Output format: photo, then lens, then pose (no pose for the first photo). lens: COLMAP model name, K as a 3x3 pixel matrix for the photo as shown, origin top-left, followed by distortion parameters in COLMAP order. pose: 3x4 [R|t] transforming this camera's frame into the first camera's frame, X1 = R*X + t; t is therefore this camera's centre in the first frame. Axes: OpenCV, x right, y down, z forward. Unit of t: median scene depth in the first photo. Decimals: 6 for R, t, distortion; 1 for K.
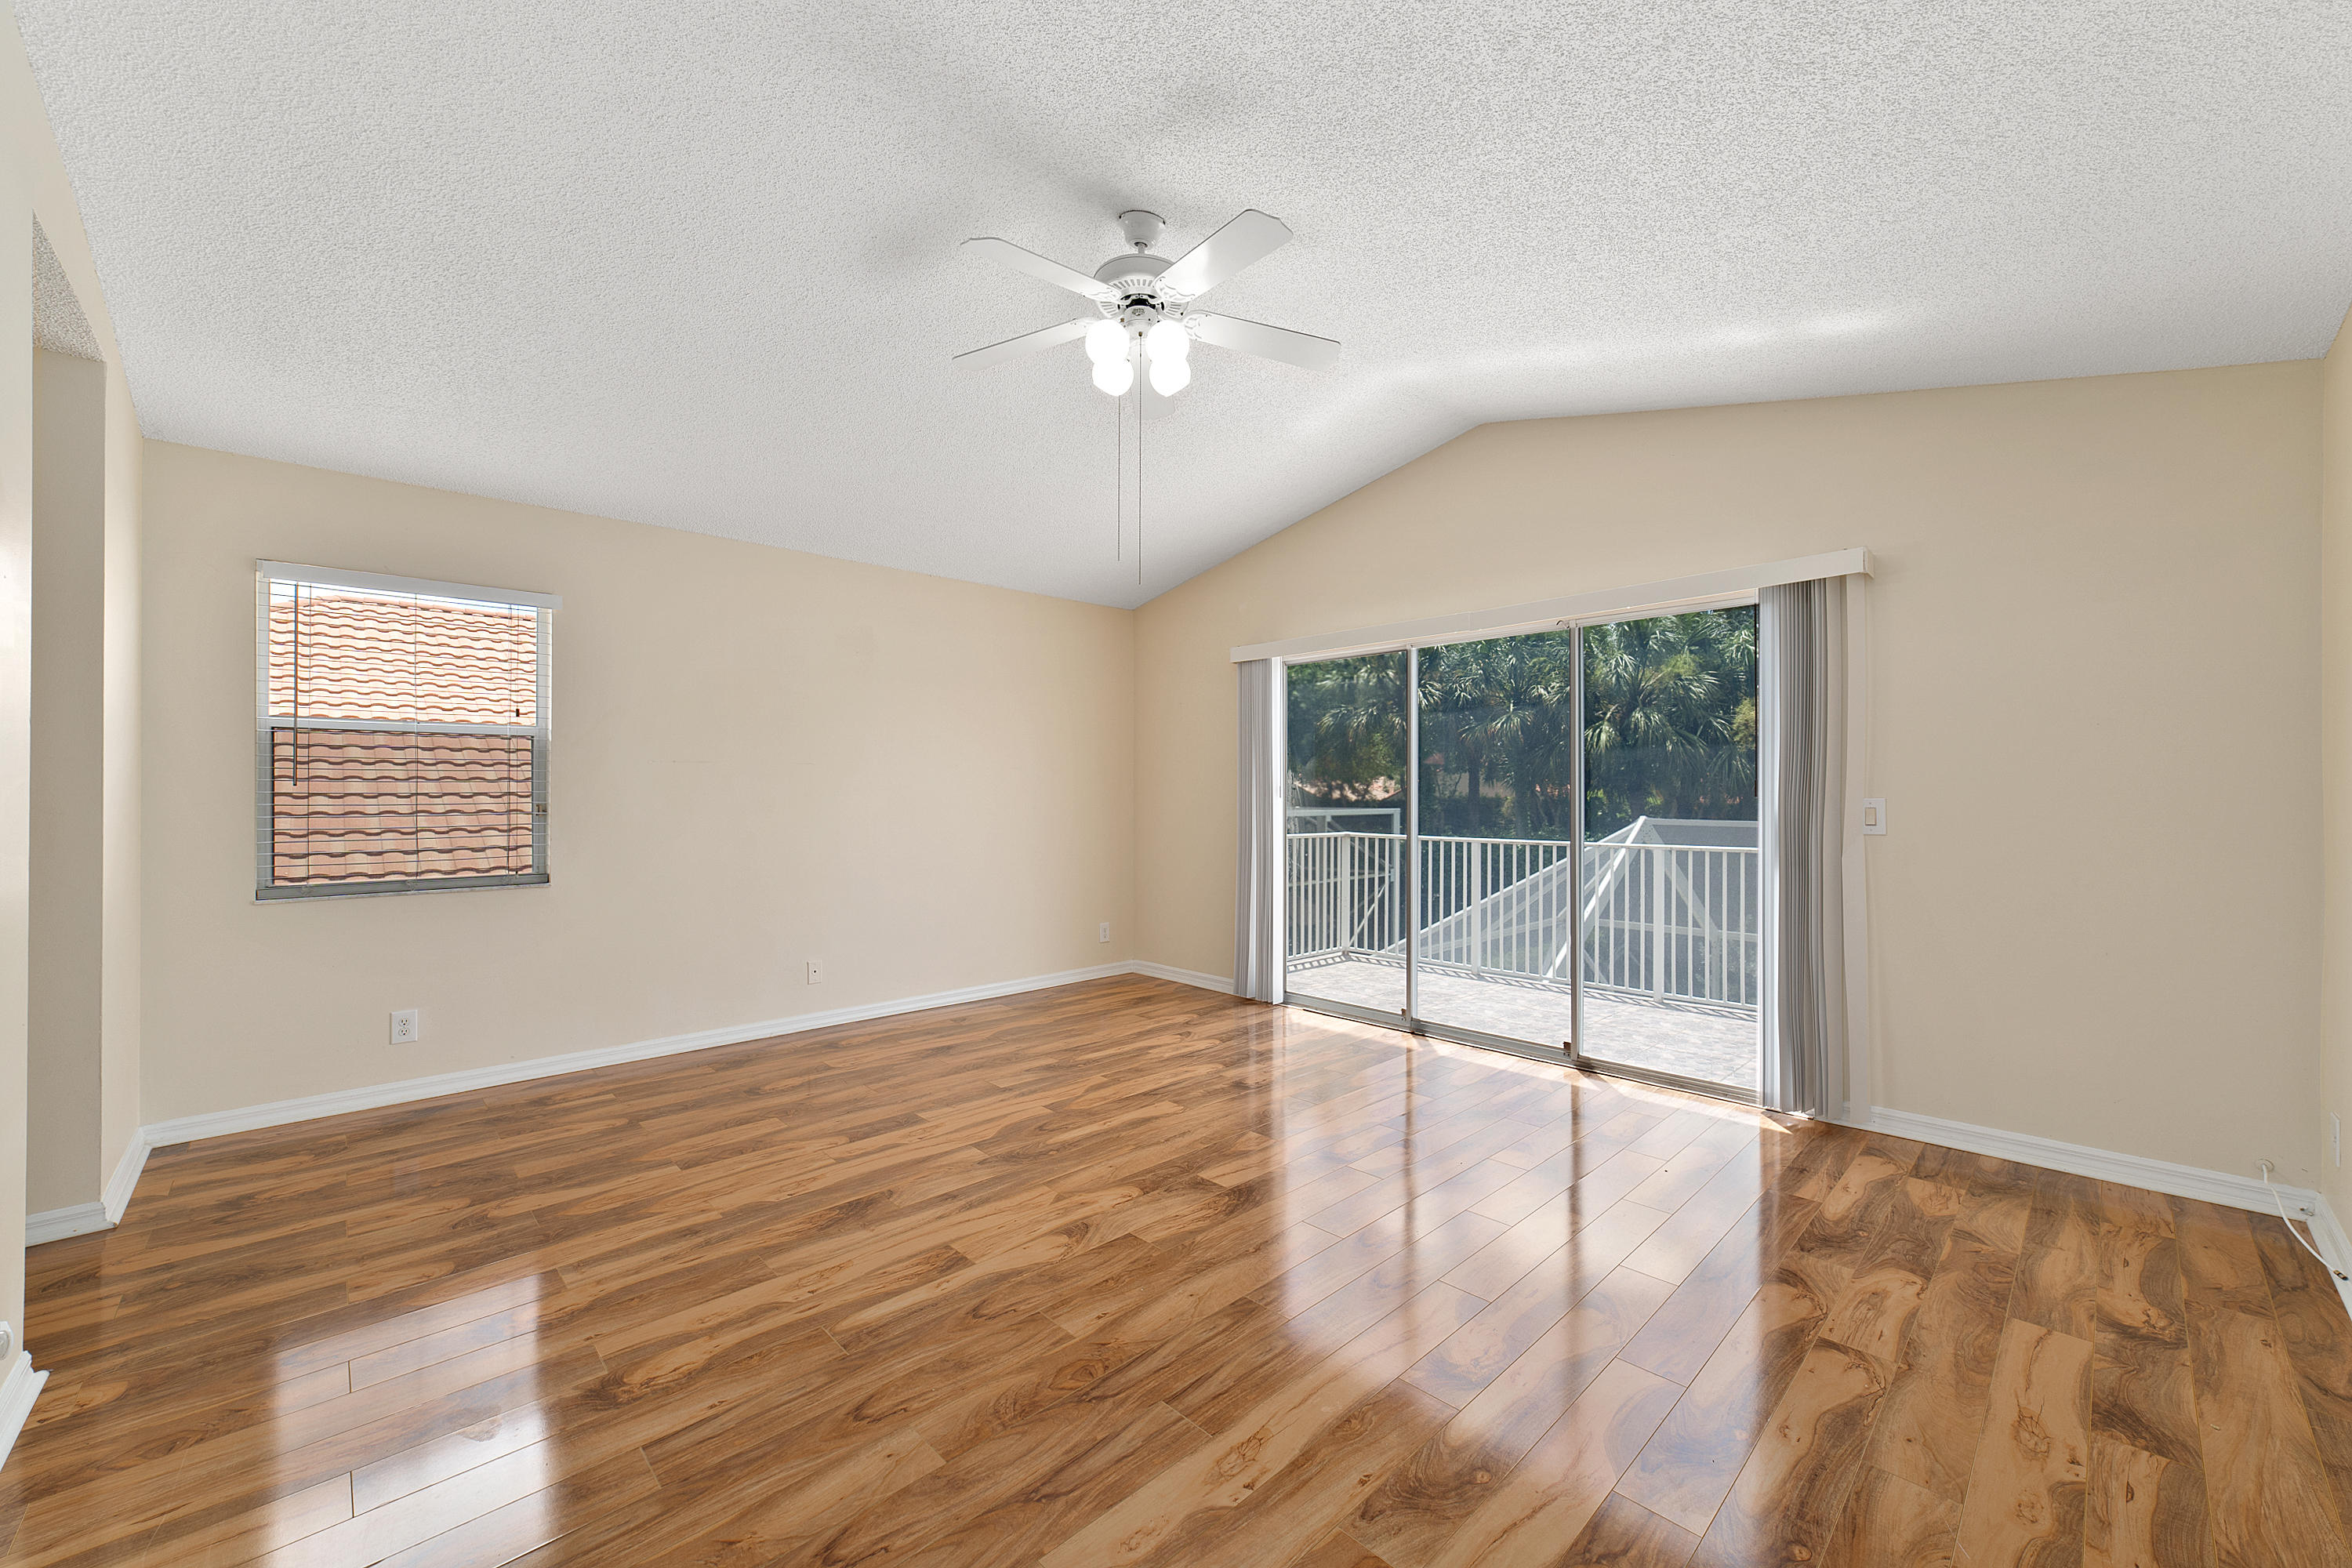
lens RADIAL K [[912.7, 0, 1173.6], [0, 912.7, 795.2], [0, 0, 1]] dist [-0.017509, 0.007979]
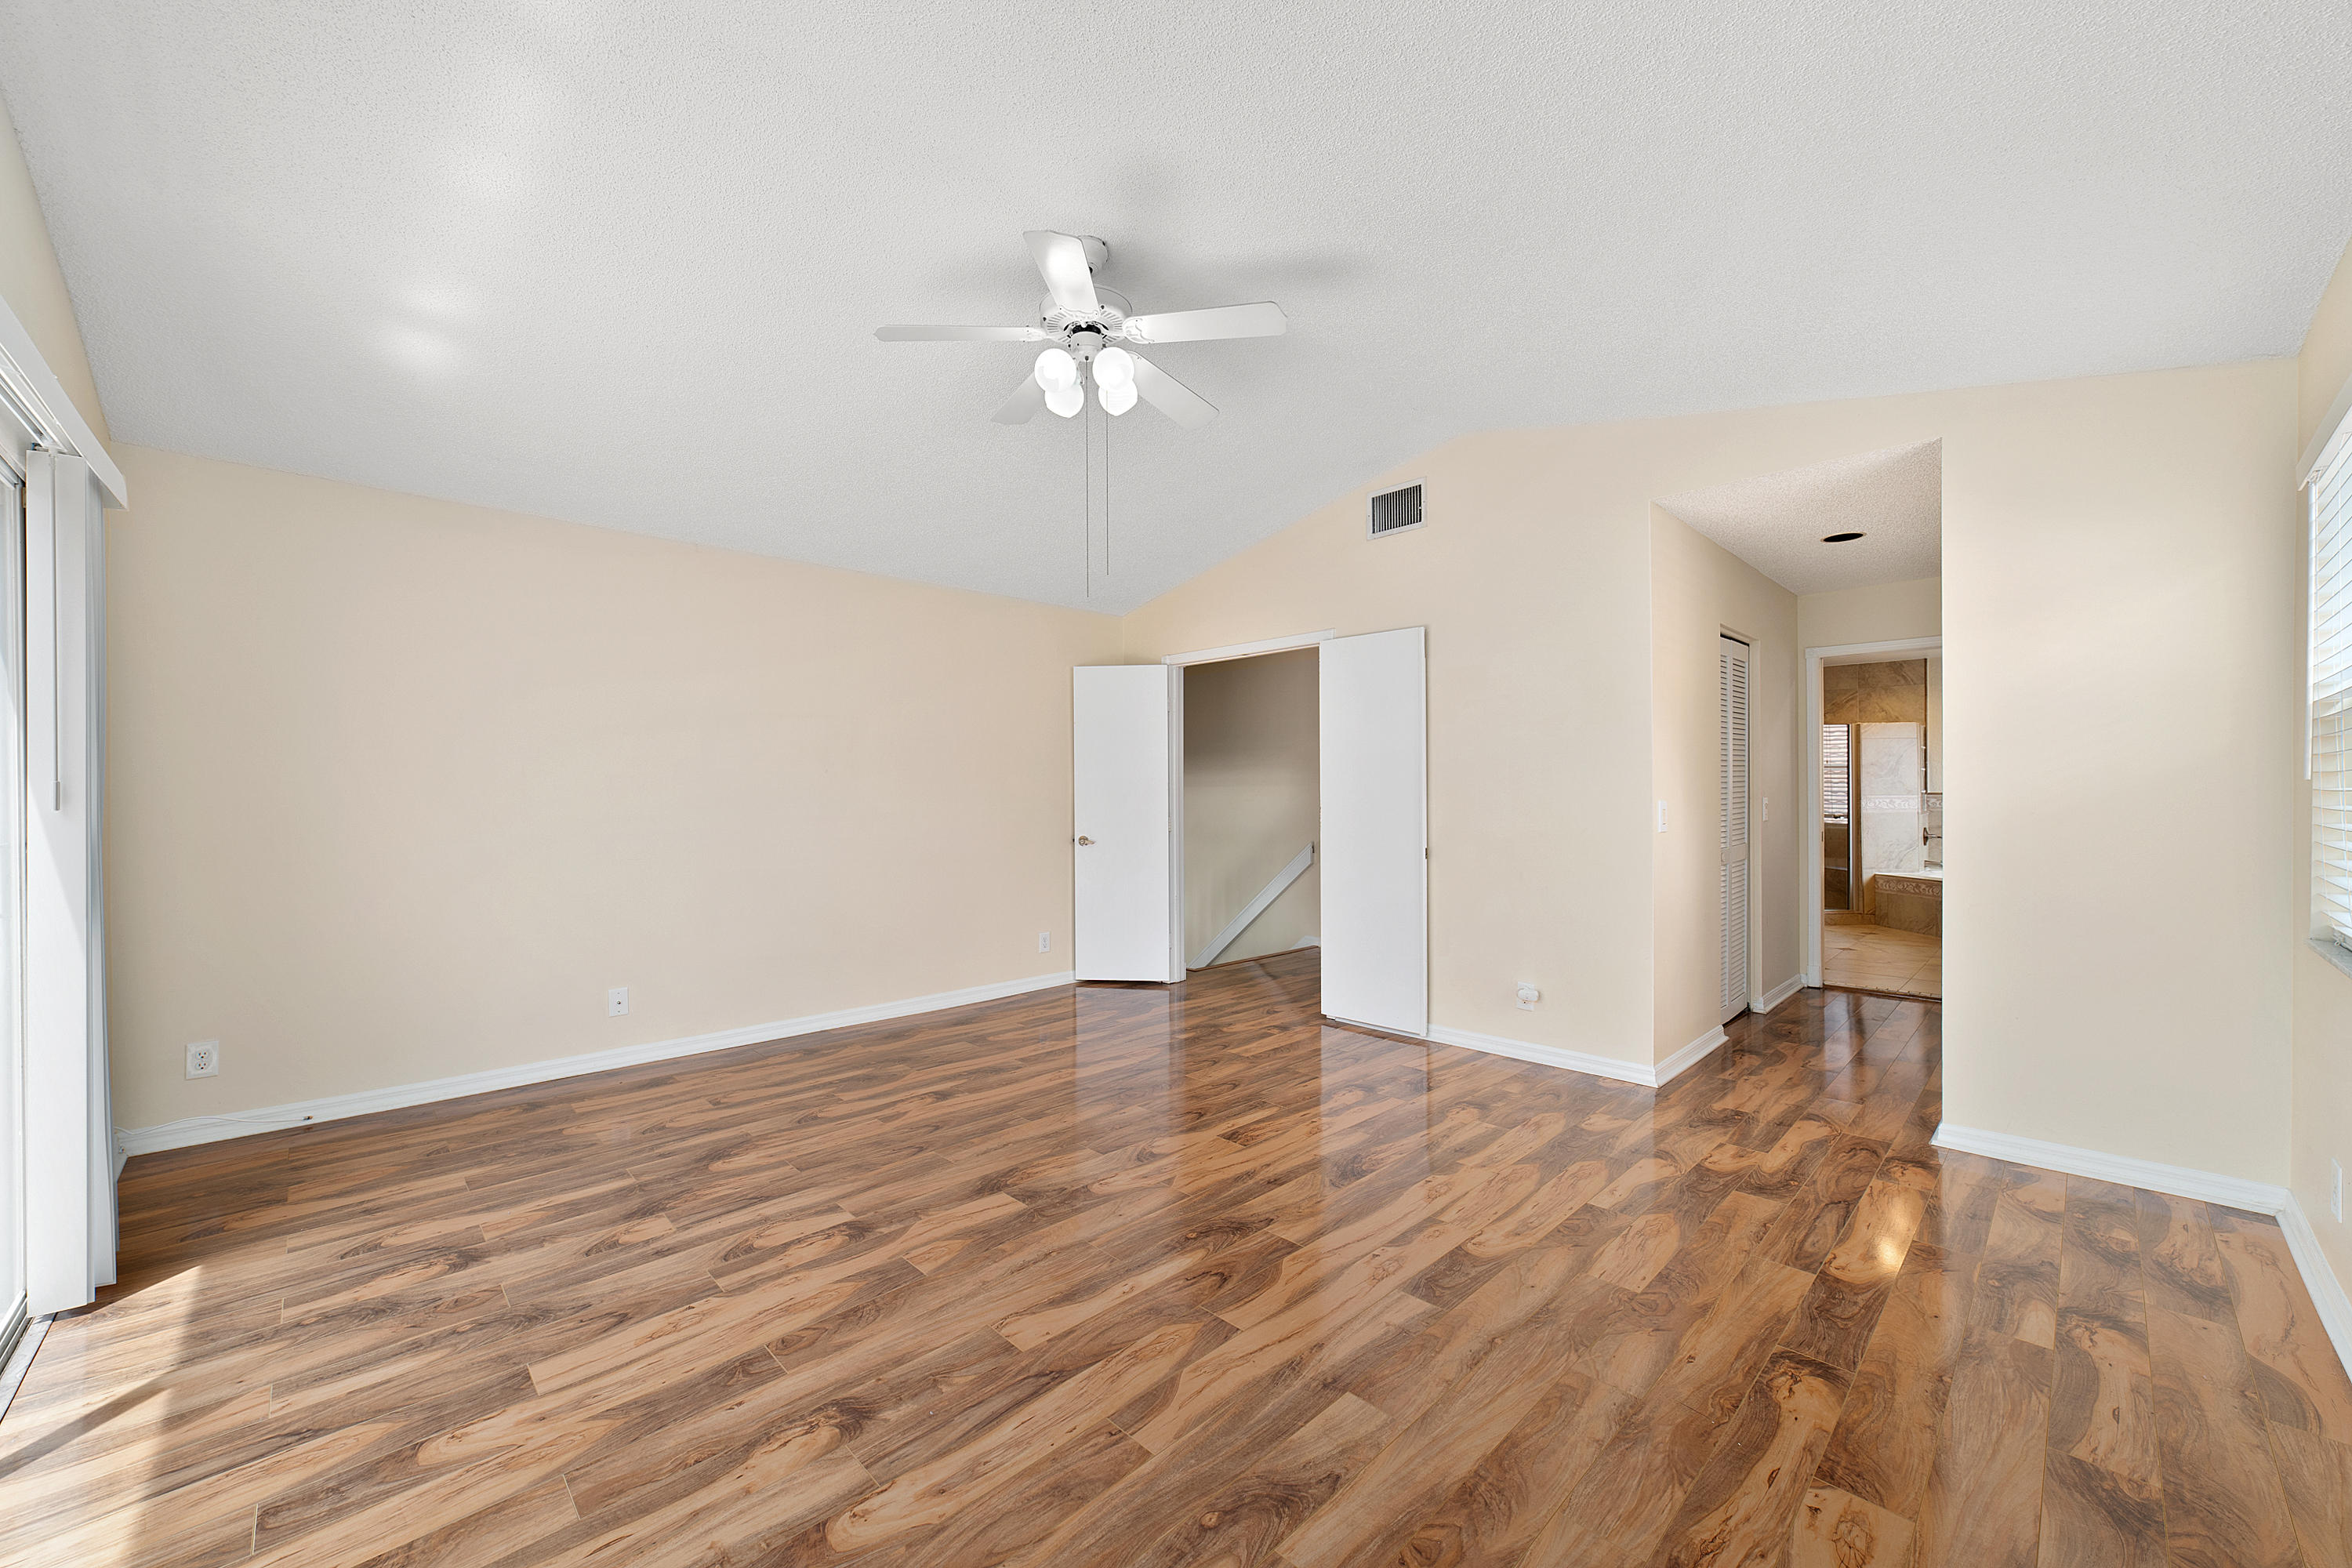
lens RADIAL K [[912.7, 0, 1173.6], [0, 912.7, 795.2], [0, 0, 1]] dist [-0.017509, 0.007979]
pose [[-0.999967, 0.005791, -0.005684, -0.105987], [0.005757, 0.999966, 0.005951, -0.007300], [0.005718, 0.005918, -0.999966, 1.693459]]
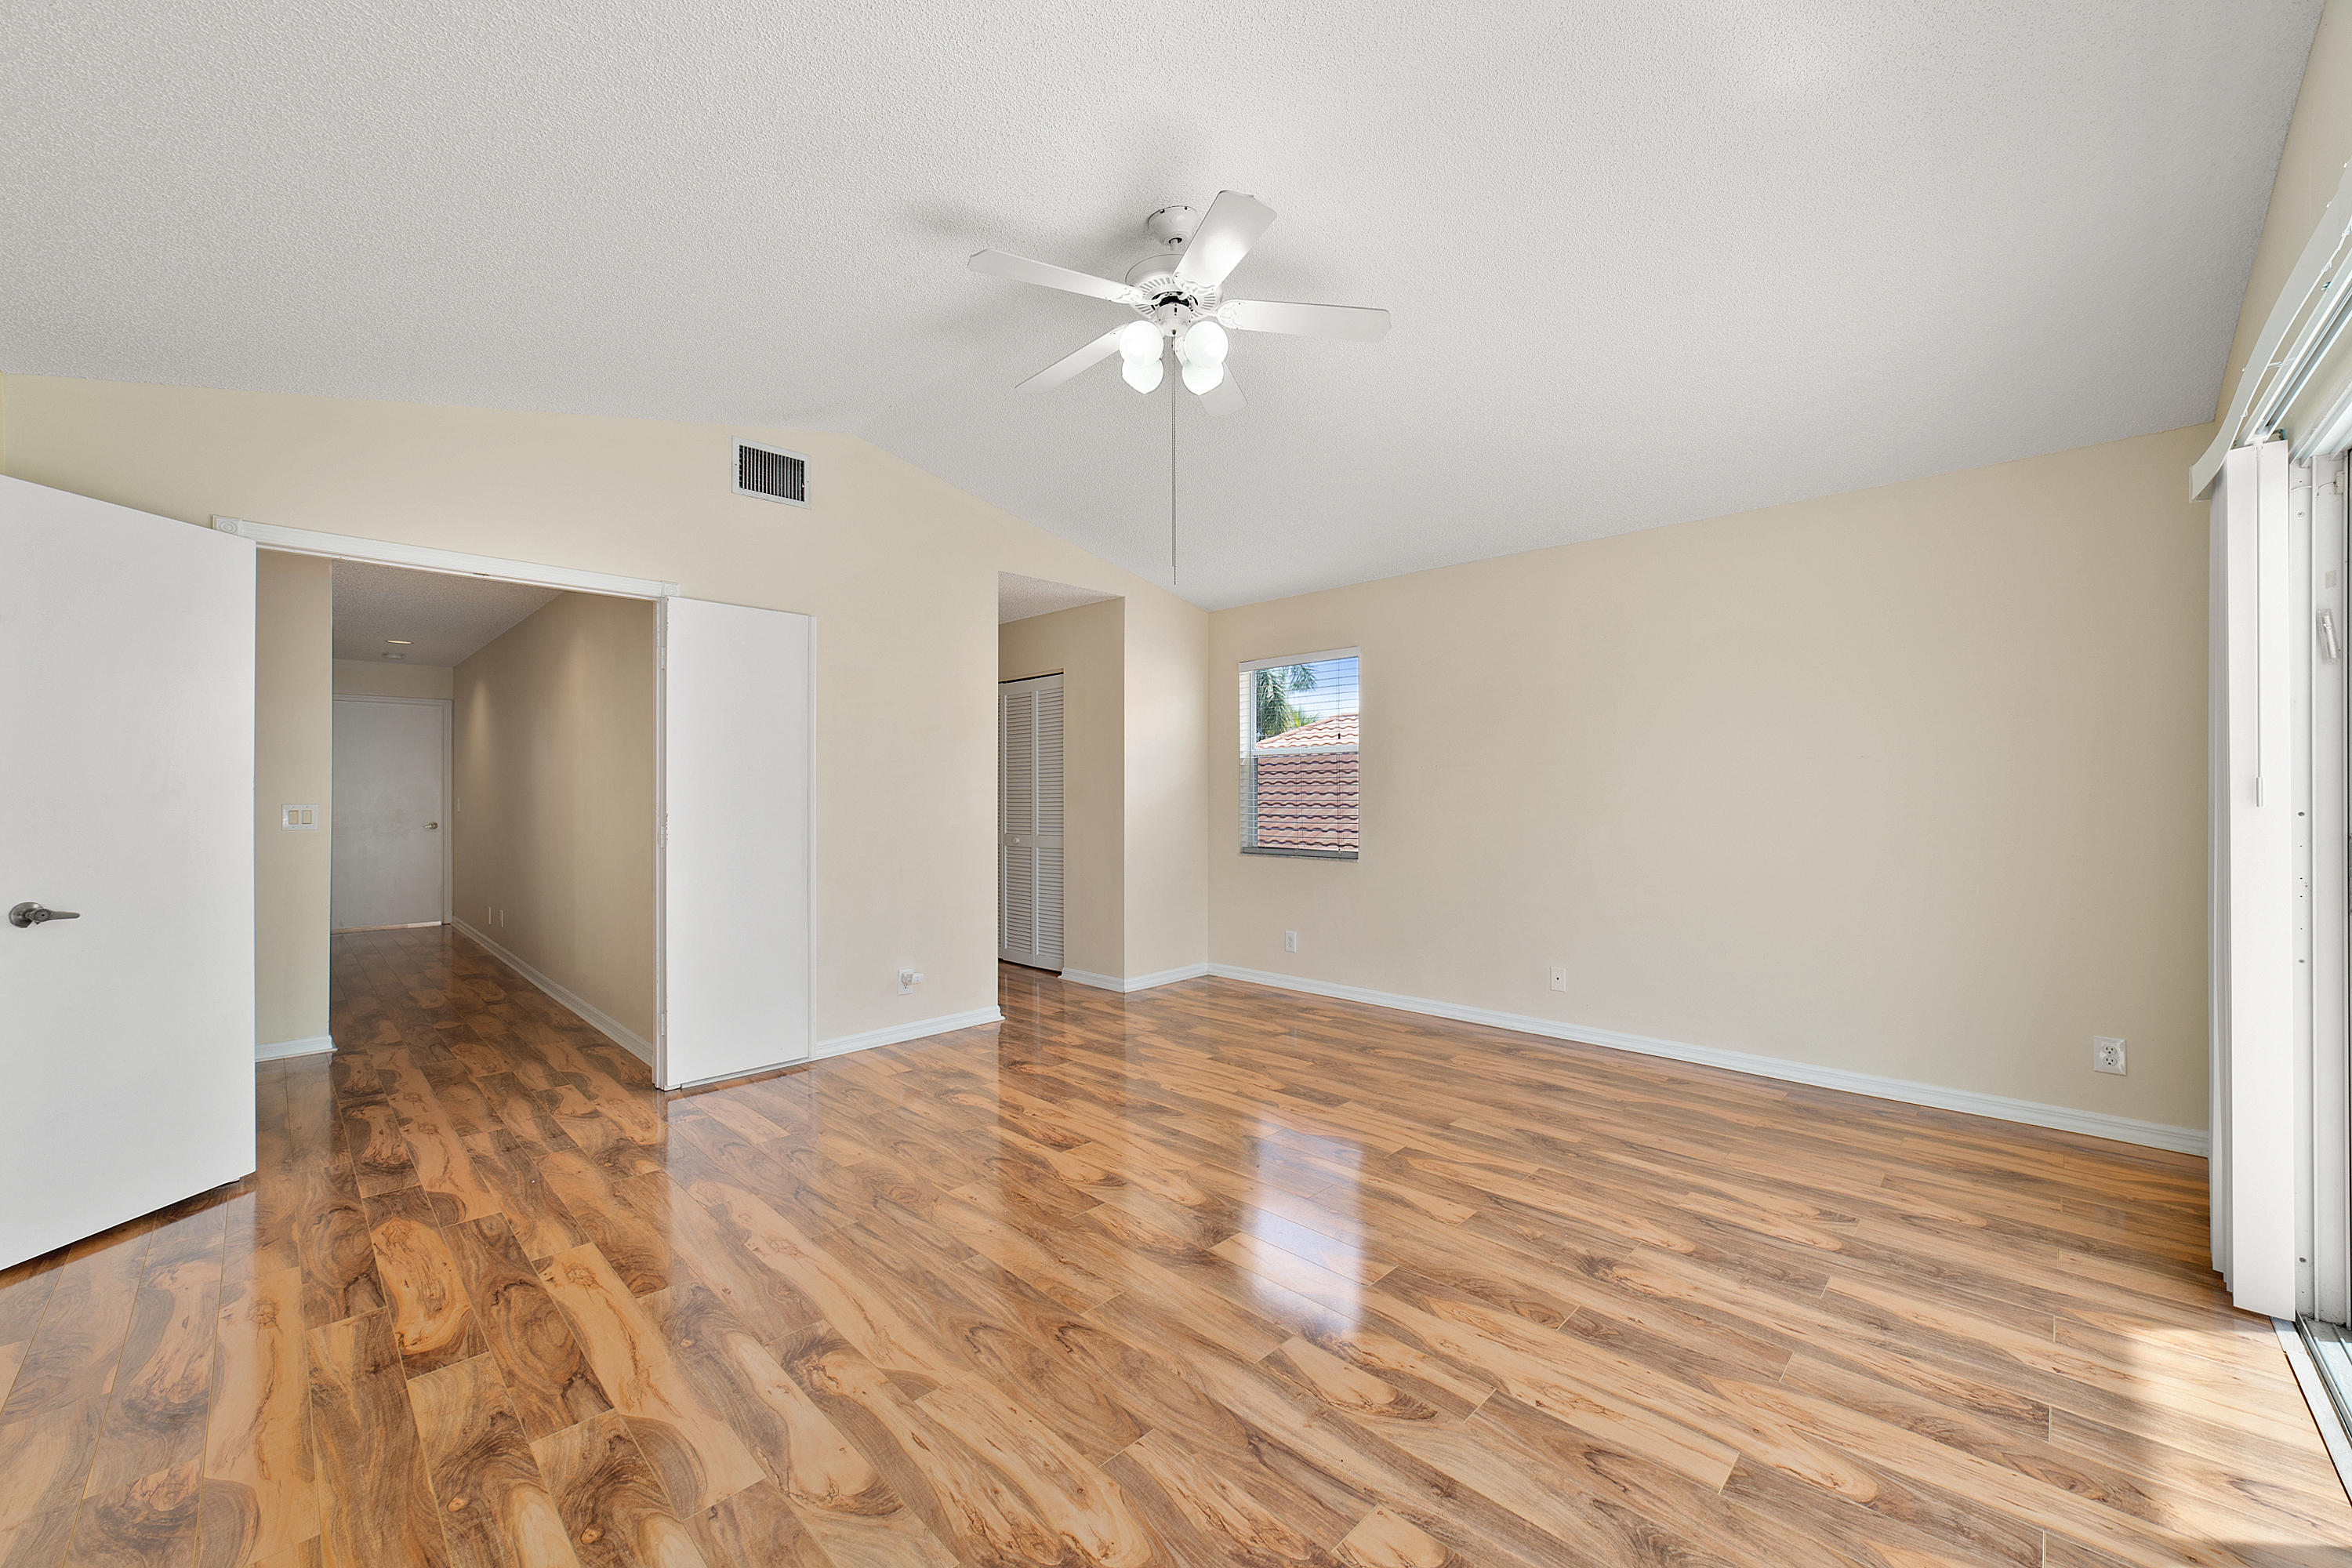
lens RADIAL K [[905.2, 0, 1170.7], [0, 905.2, 791.7], [0, 0, 1]] dist [-0.026377, 0.008797]
pose [[0.031856, -0.003173, -0.999487, 0.779215], [0.000177, 0.999995, -0.003169, -0.002396], [0.999492, -0.000076, 0.031856, 0.794743]]
